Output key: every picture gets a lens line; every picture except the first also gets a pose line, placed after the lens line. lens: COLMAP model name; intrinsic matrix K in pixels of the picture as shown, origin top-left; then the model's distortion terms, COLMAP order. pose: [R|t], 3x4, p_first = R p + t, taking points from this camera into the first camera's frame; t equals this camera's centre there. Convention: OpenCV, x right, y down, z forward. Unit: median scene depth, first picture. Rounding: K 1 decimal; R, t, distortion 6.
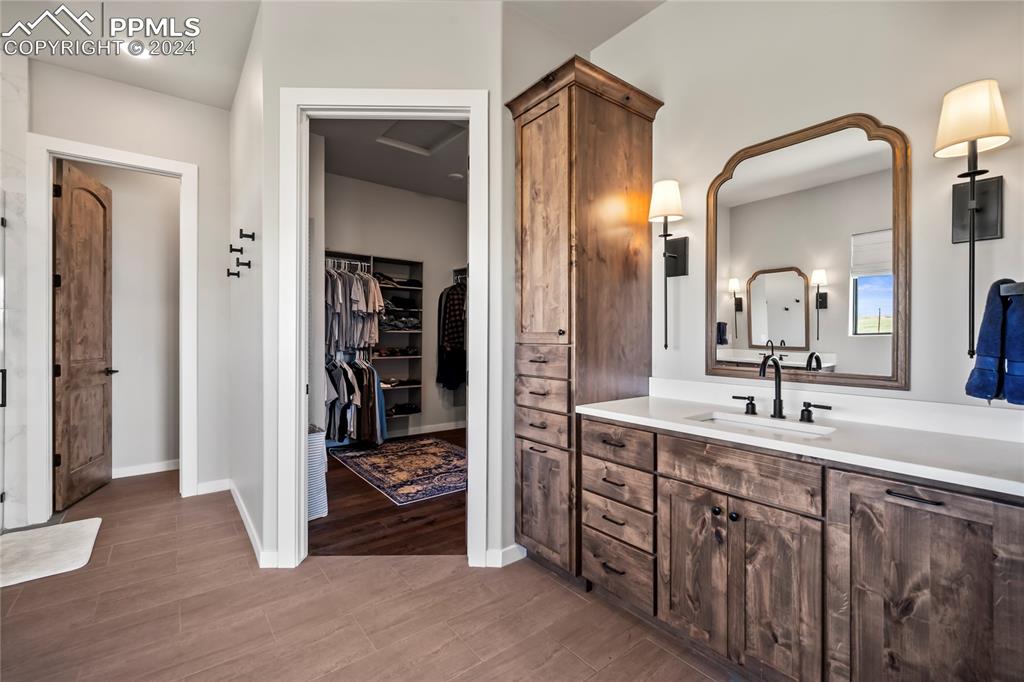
lens RADIAL K [[441.8, 0, 505.6], [0, 441.8, 333.5], [0, 0, 1]] dist [-0.003514, -0.000684]
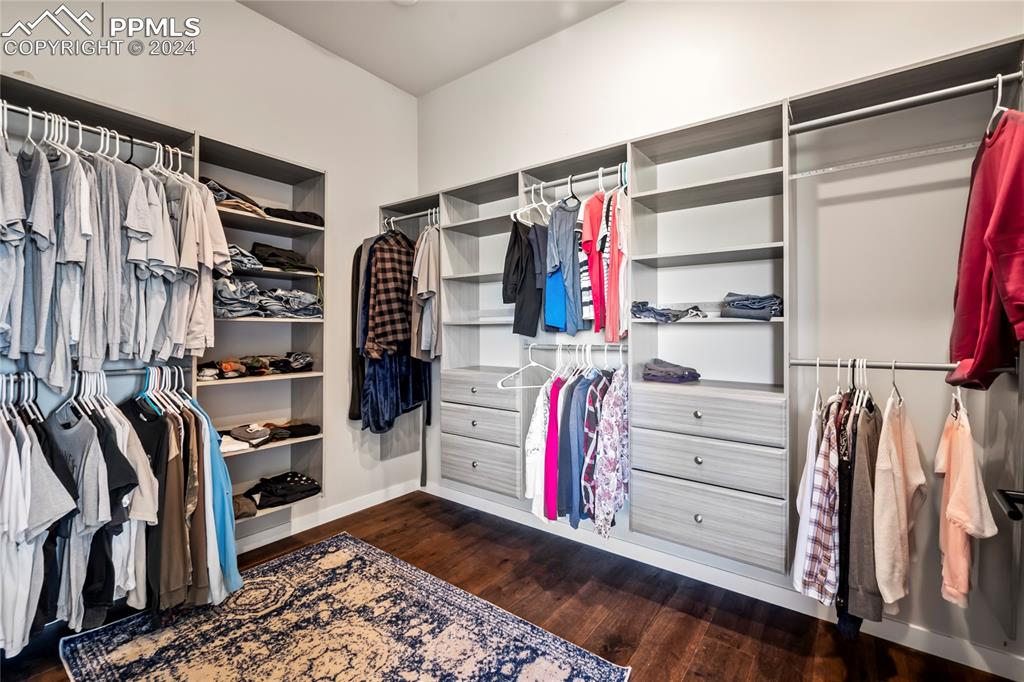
lens RADIAL K [[441.8, 0, 510.4], [0, 441.8, 330.9], [0, 0, 1]] dist [-0.003514, -0.000684]
pose [[0.961559, 0.001794, 0.274594, -0.153309], [-0.004687, 0.999940, 0.009879, 0.001722], [-0.274560, -0.010786, 0.961509, 0.596479]]
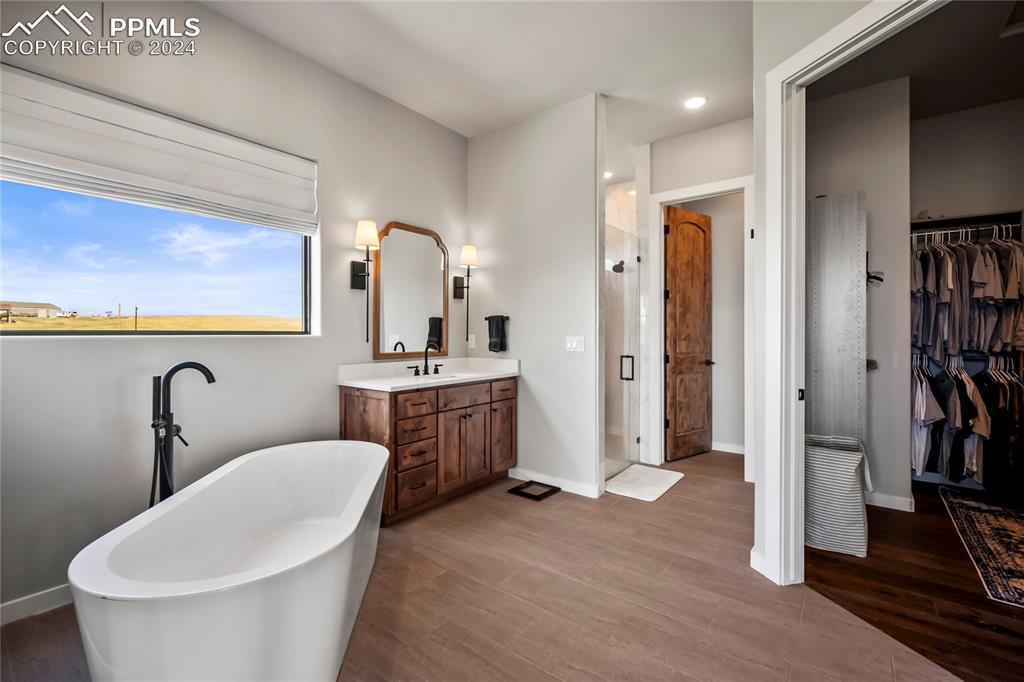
lens RADIAL K [[441.8, 0, 507.1], [0, 441.8, 332.3], [0, 0, 1]] dist [-0.003514, -0.000684]
pose [[0.247910, -0.003307, -0.968778, 0.149913], [0.004552, 0.999987, -0.002249, 0.000462], [0.968772, -0.003853, 0.247921, 0.120827]]
